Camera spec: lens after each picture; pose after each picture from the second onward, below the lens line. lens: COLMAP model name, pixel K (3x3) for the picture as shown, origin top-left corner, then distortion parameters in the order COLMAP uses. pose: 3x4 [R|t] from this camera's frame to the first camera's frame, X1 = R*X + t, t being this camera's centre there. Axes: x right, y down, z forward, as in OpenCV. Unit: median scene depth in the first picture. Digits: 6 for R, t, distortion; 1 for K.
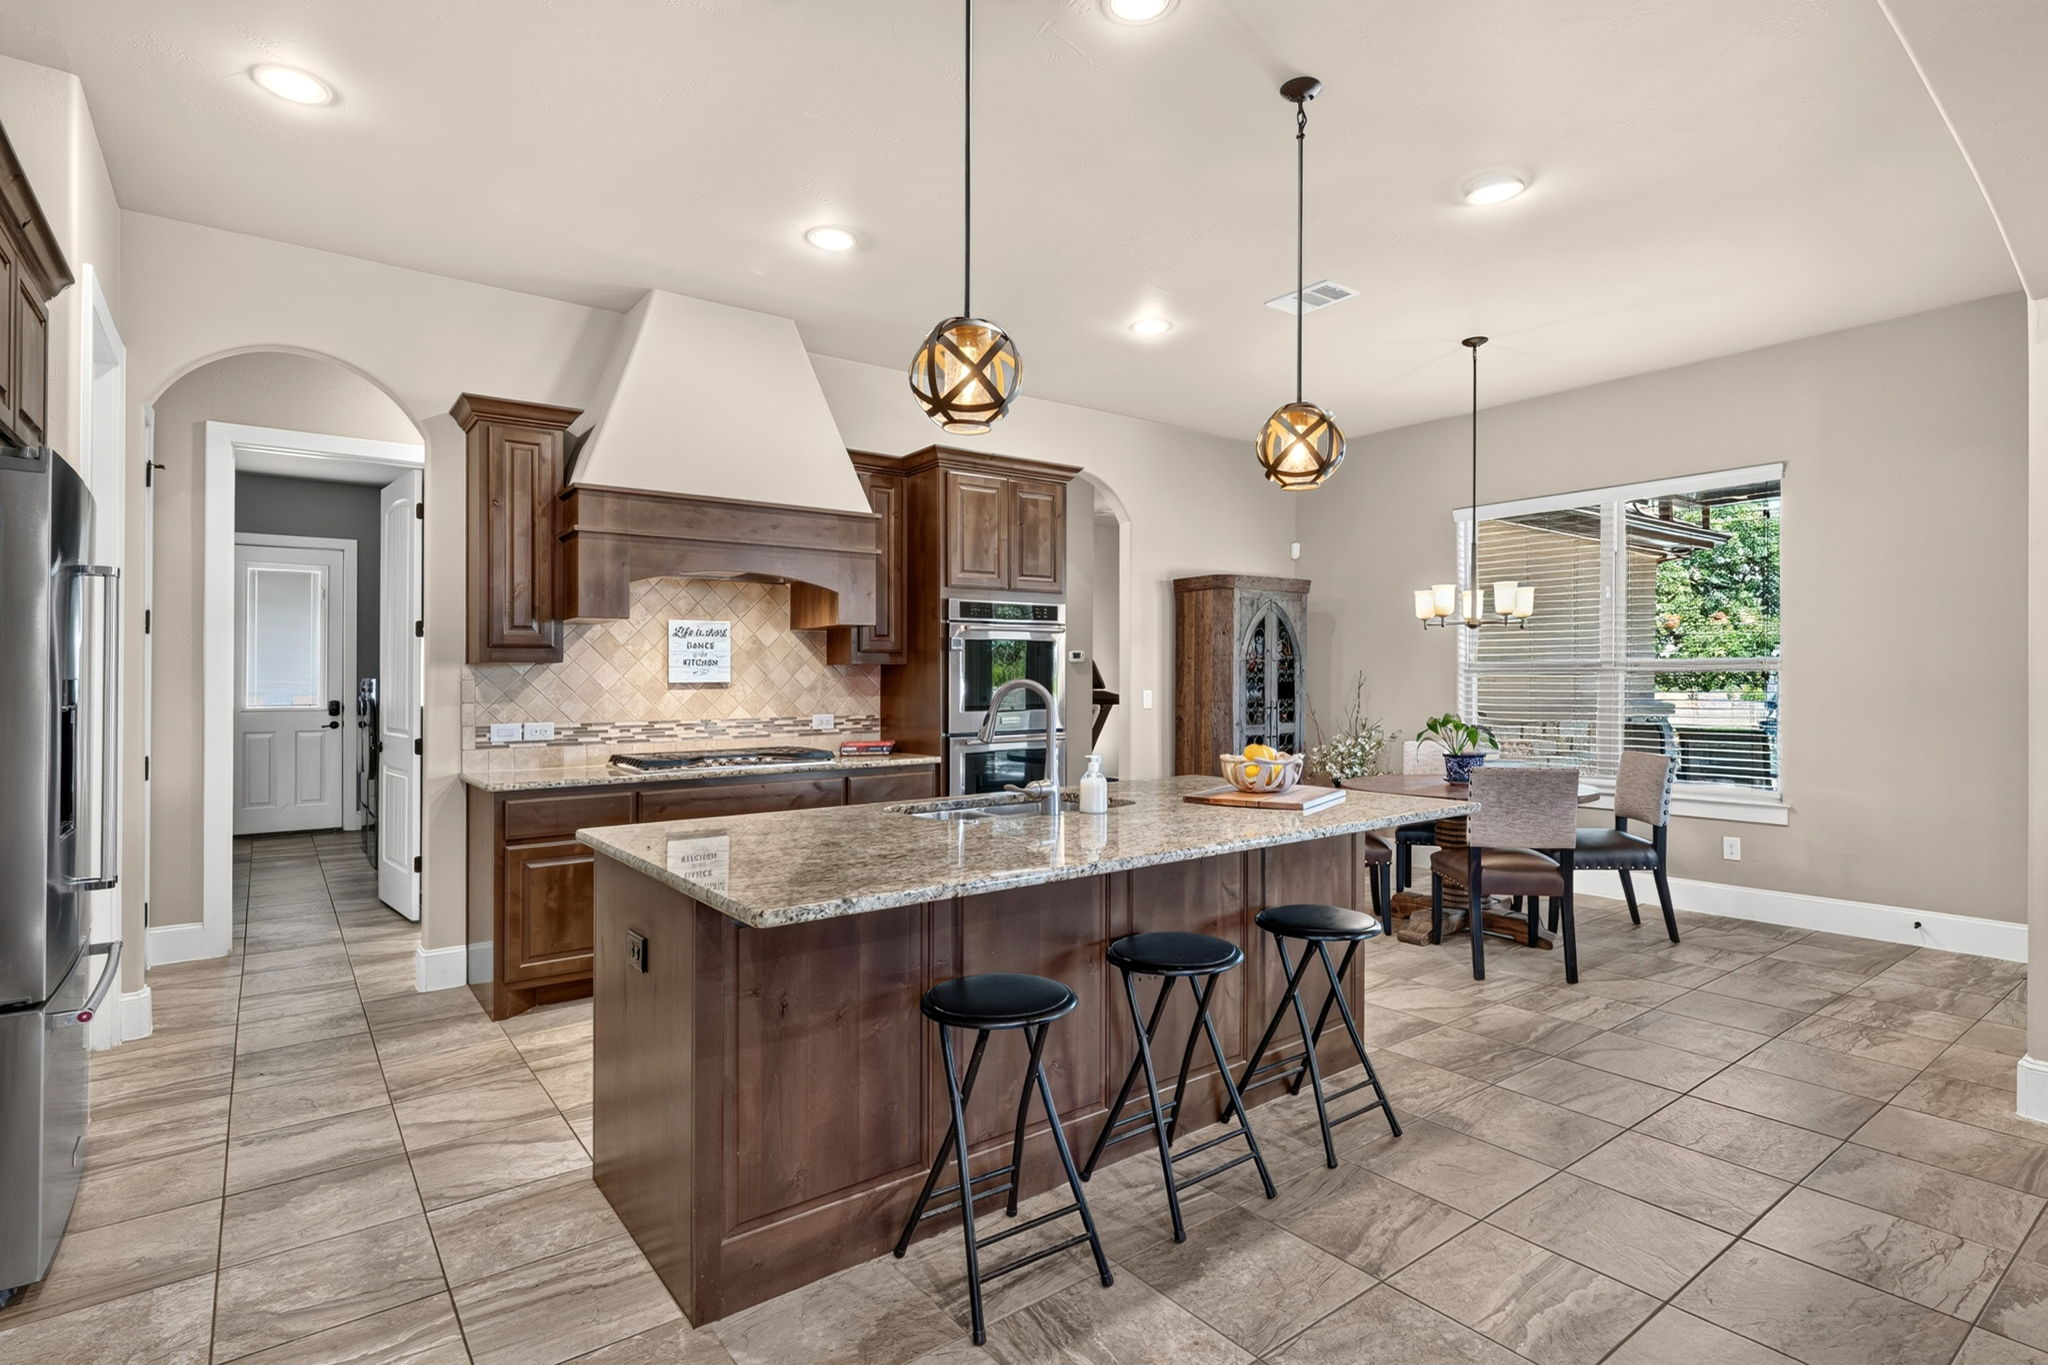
lens RADIAL K [[1013.3, 0, 1030.0], [0, 1013.3, 682.1], [0, 0, 1]] dist [-0.000946, 0.000251]
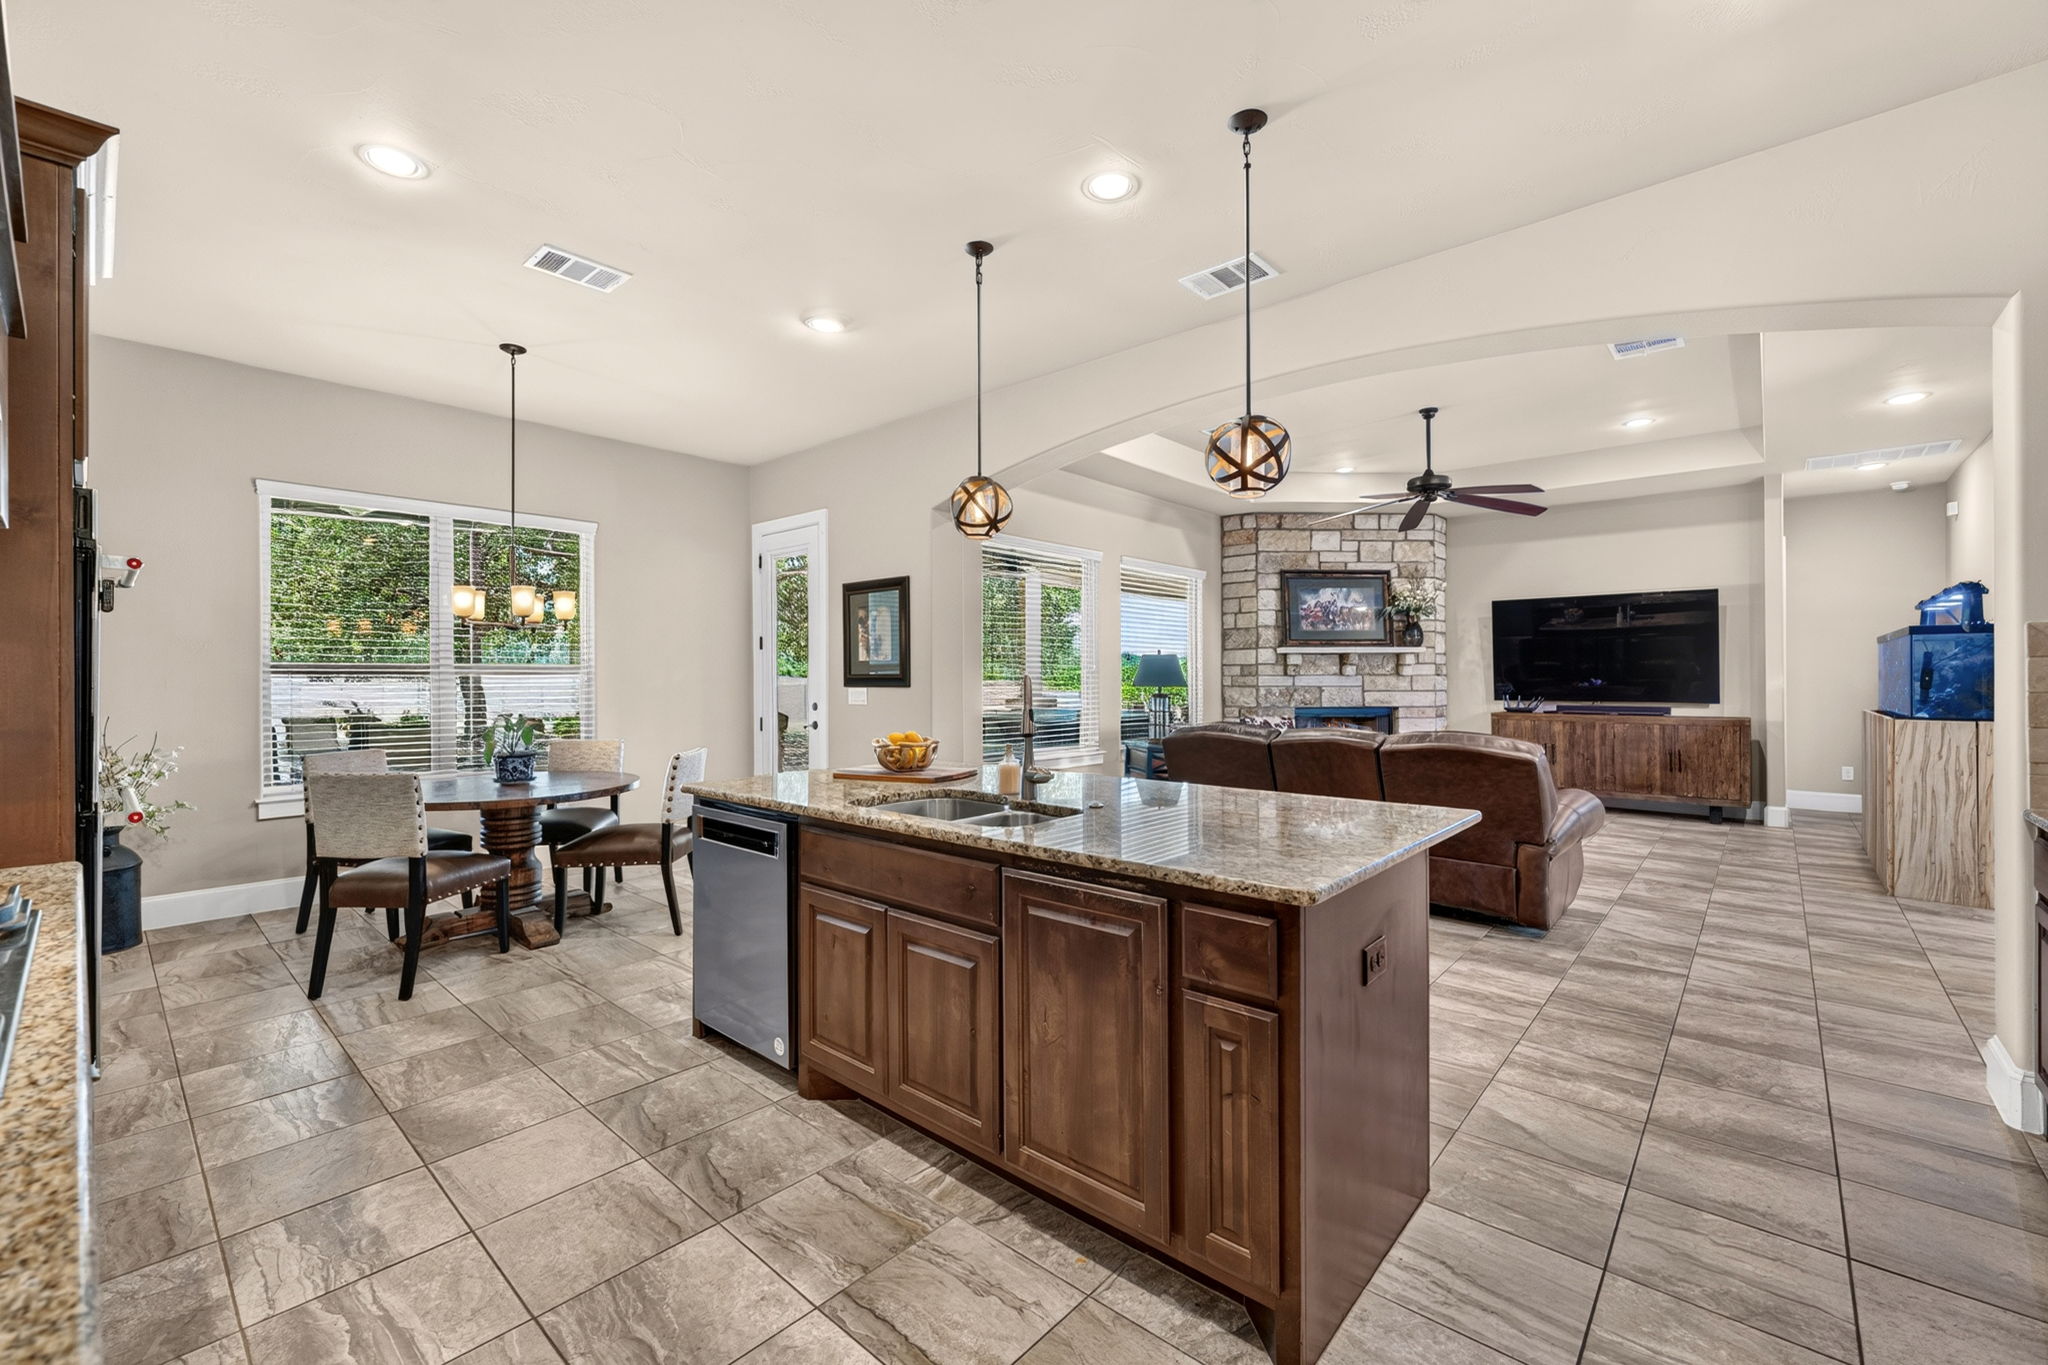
lens RADIAL K [[830.1, 0, 1034.7], [0, 830.1, 676.2], [0, 0, 1]] dist [-0.000749, -0.000750]
pose [[-0.195973, 0.008363, 0.980574, -0.500918], [0.007705, 0.999946, -0.006988, 0.004672], [-0.980579, 0.006186, -0.196026, 0.672749]]
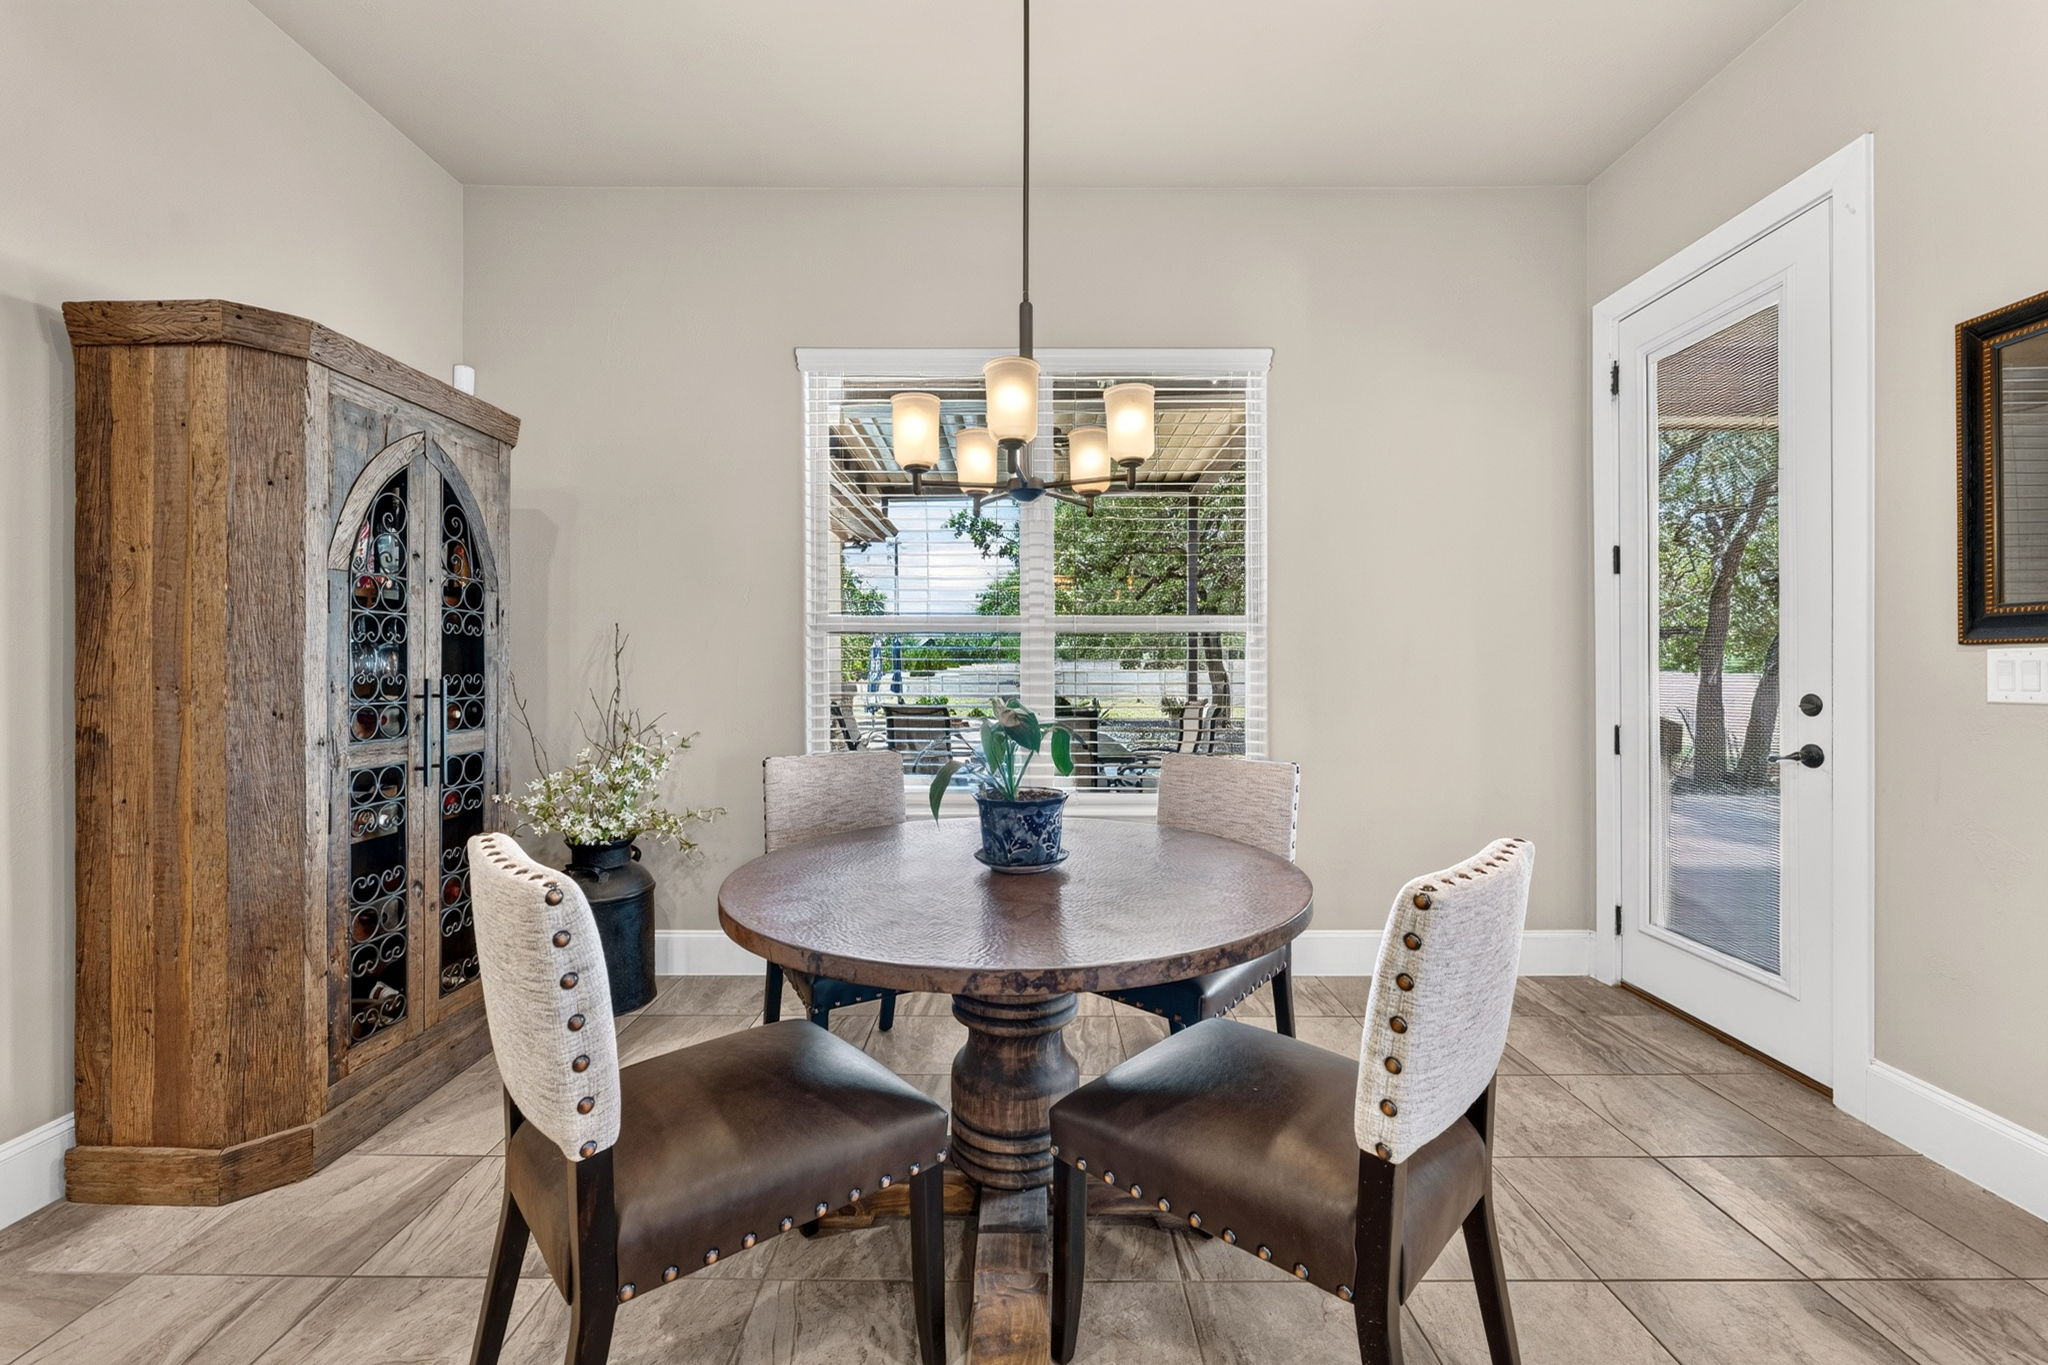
lens RADIAL K [[830.1, 0, 1024.2], [0, 830.1, 675.4], [0, 0, 1]] dist [-0.000749, -0.000750]
pose [[0.612484, -0.000281, 0.790483, 0.163584], [-0.000755, 0.999999, 0.000941, 0.022498], [-0.790482, -0.001173, 0.612484, 0.813844]]
